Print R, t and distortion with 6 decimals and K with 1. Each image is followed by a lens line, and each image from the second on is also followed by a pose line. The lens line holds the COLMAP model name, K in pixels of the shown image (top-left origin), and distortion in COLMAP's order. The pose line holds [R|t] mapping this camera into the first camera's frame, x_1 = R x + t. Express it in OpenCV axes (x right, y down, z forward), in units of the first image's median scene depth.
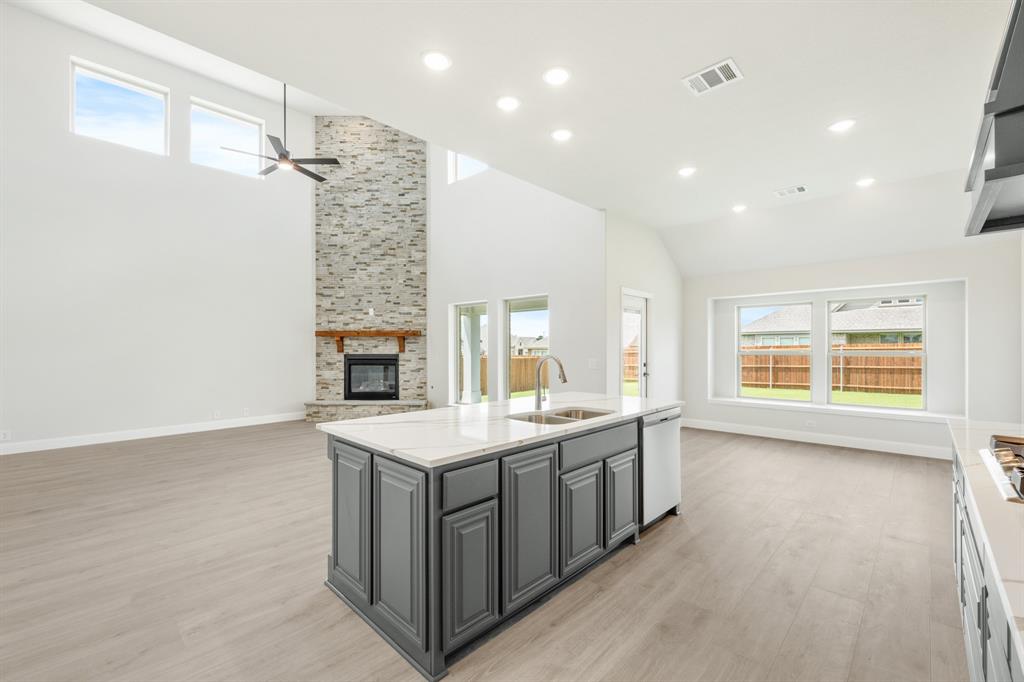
lens RADIAL K [[419.9, 0, 513.0], [0, 419.9, 344.8], [0, 0, 1]] dist [-0.000593, -0.000093]
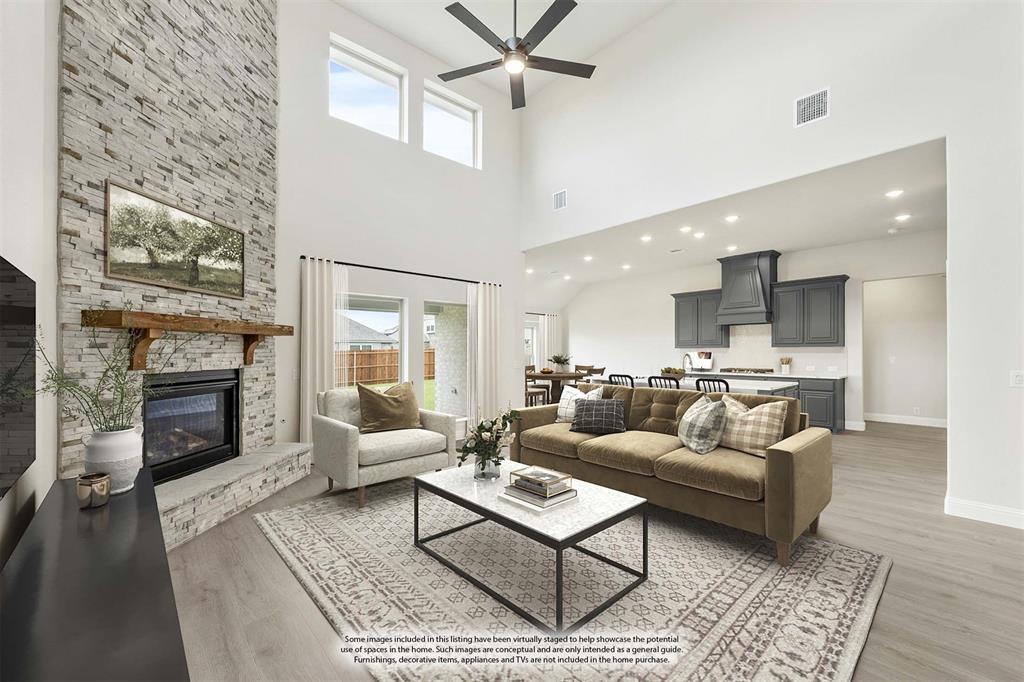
lens RADIAL K [[419.9, 0, 512.9], [0, 419.9, 347.9], [0, 0, 1]] dist [-0.000593, -0.000093]
pose [[0.060028, 0.010184, 0.998145, -0.774263], [-0.003131, 0.999945, -0.010014, 0.001041], [-0.998192, -0.002524, 0.060056, 0.631421]]
